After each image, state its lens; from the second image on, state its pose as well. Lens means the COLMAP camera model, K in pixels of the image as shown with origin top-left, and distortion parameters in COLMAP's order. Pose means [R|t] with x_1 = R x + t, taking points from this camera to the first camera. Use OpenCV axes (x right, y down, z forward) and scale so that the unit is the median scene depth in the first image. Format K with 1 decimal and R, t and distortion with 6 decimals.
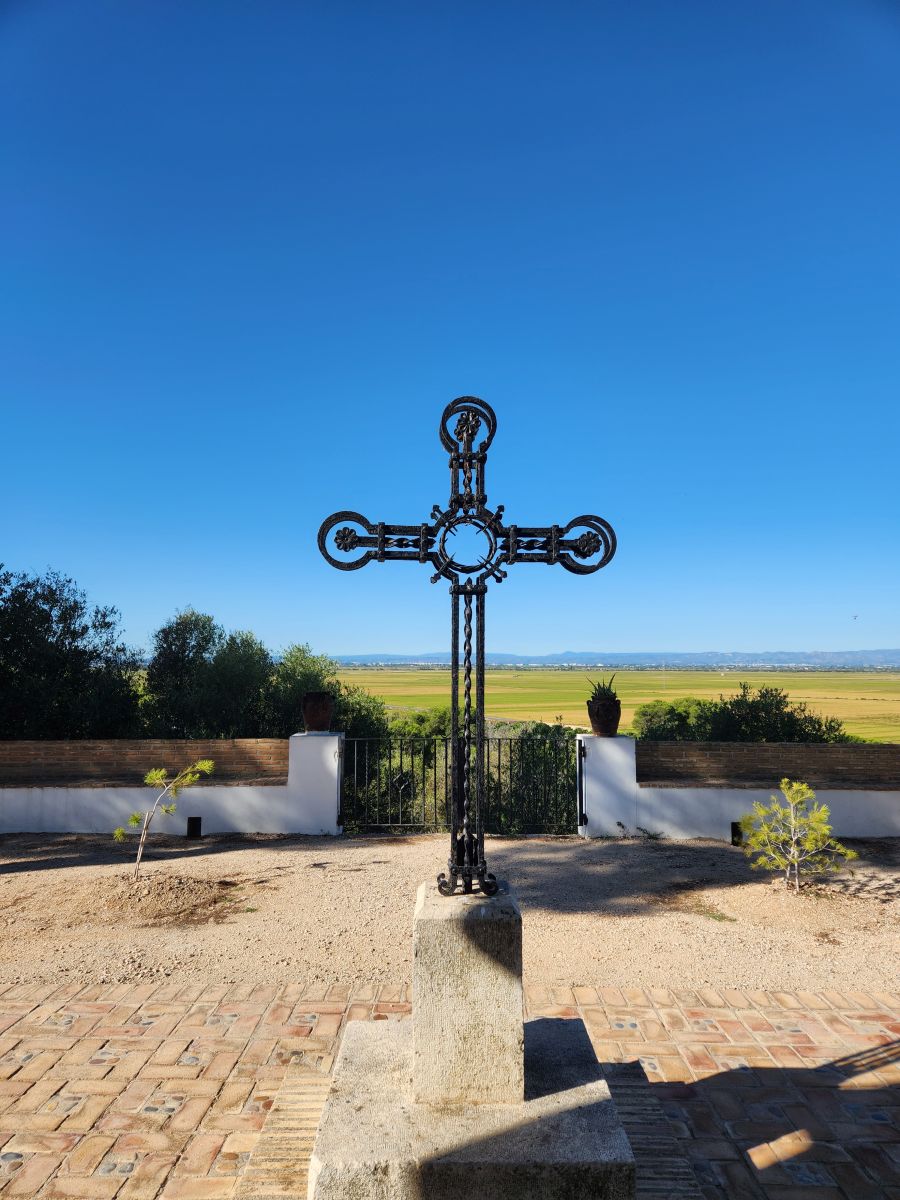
lens RADIAL K [[793.4, 0, 450.0], [0, 793.4, 600.0], [0, 0, 1]] dist [0.002656, -0.000029]
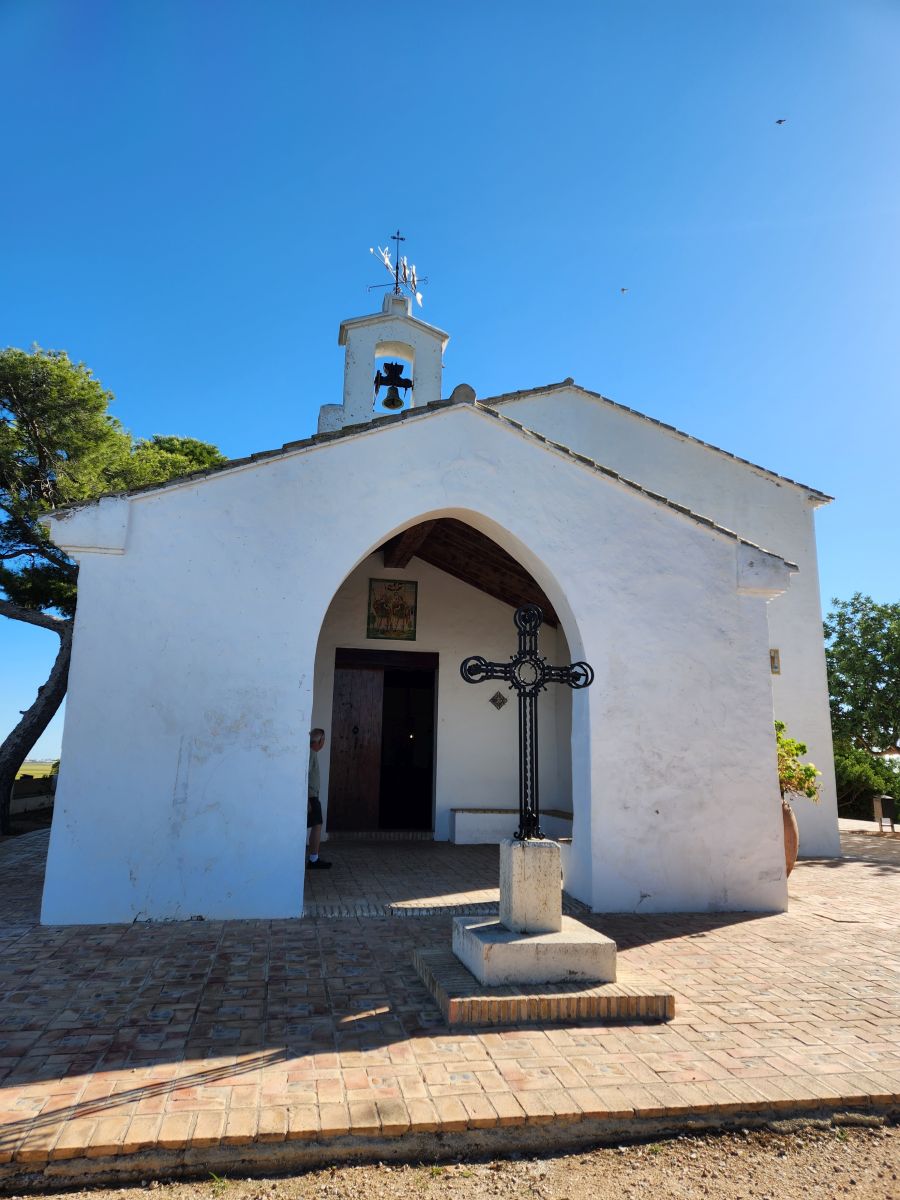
lens RADIAL K [[793.4, 0, 450.0], [0, 793.4, 600.0], [0, 0, 1]] dist [0.002656, -0.000029]
pose [[-0.977092, -0.071941, -0.200291, 0.532535], [-0.018116, 0.965833, -0.258531, 0.228900], [0.212047, -0.248980, -0.945011, 2.328446]]
